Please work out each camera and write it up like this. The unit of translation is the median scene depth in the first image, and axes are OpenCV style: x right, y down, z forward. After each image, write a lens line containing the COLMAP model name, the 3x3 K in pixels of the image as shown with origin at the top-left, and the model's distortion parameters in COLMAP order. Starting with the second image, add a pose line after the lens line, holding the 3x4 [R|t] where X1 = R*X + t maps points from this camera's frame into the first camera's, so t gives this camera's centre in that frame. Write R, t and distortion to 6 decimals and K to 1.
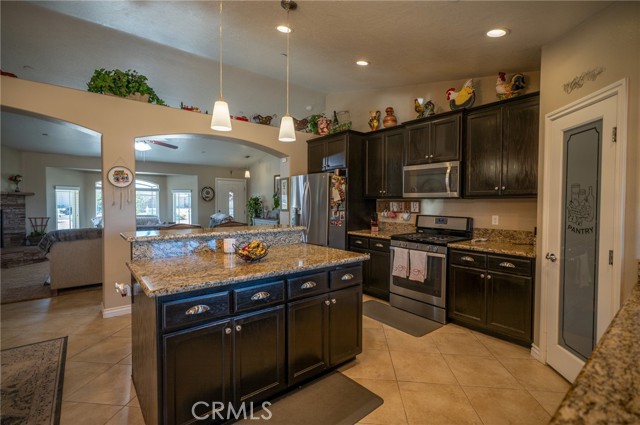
lens RADIAL K [[295.0, 0, 319.8], [0, 295.0, 207.5], [0, 0, 1]] dist [-0.001684, -0.000575]
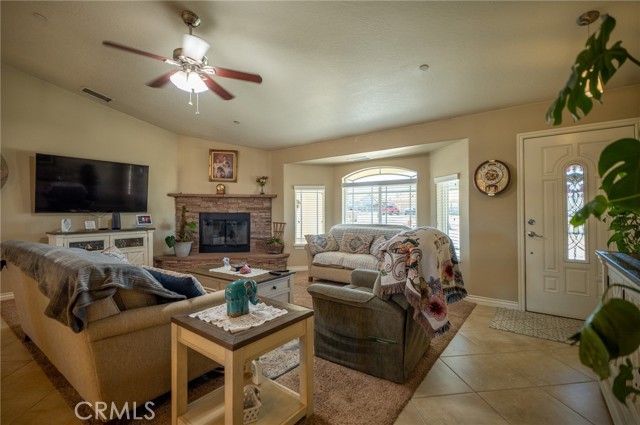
lens RADIAL K [[295.0, 0, 322.3], [0, 295.0, 210.0], [0, 0, 1]] dist [-0.001684, -0.000575]
pose [[0.238114, -0.010801, -0.971177, -0.062474], [-0.009227, 0.999868, -0.013383, 0.007441], [0.971193, 0.012148, 0.237983, 0.940314]]
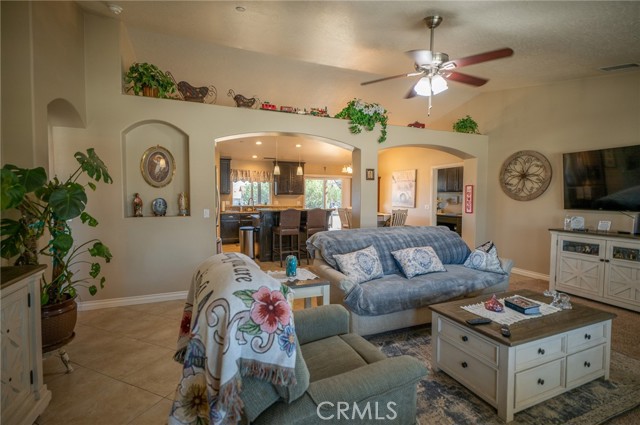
lens RADIAL K [[295.0, 0, 318.7], [0, 295.0, 210.9], [0, 0, 1]] dist [-0.001684, -0.000575]
pose [[-0.952854, -0.029581, 0.301985, -0.493361], [-0.011301, 0.998006, 0.062102, -0.020974], [-0.303219, 0.055761, -0.951288, 1.309445]]
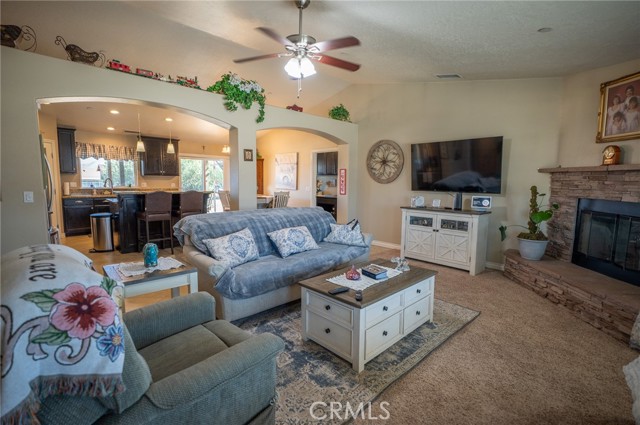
lens RADIAL K [[295.0, 0, 321.9], [0, 295.0, 211.7], [0, 0, 1]] dist [-0.001684, -0.000575]
pose [[-0.996971, -0.017701, -0.075734, -0.515101], [-0.026346, 0.993048, 0.114723, -0.017997], [0.073177, 0.116371, -0.990506, 1.299439]]
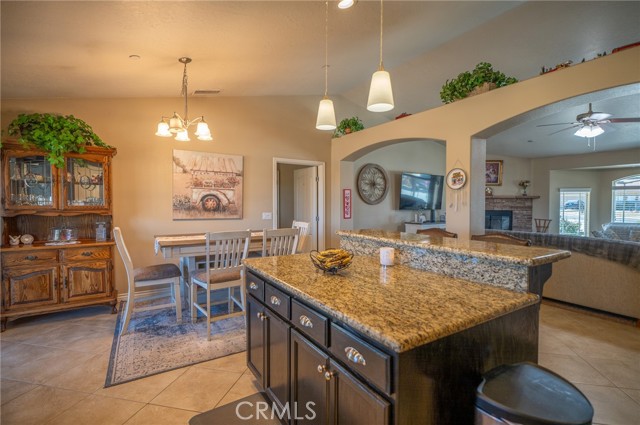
lens RADIAL K [[295.0, 0, 319.9], [0, 295.0, 209.8], [0, 0, 1]] dist [-0.001684, -0.000575]
pose [[-0.122391, 0.018269, -0.992314, 0.199049], [-0.022078, 0.999533, 0.021125, -0.004810], [0.992236, 0.024493, -0.121930, 0.344102]]
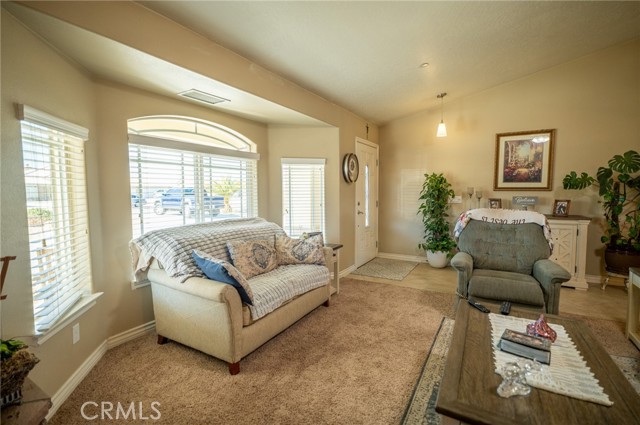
lens RADIAL K [[295.0, 0, 321.0], [0, 295.0, 210.6], [0, 0, 1]] dist [-0.001684, -0.000575]
pose [[0.936860, -0.033107, 0.348135, -0.826080], [0.014455, 0.998324, 0.056039, -0.006492], [-0.349407, -0.047468, 0.935768, 0.776924]]
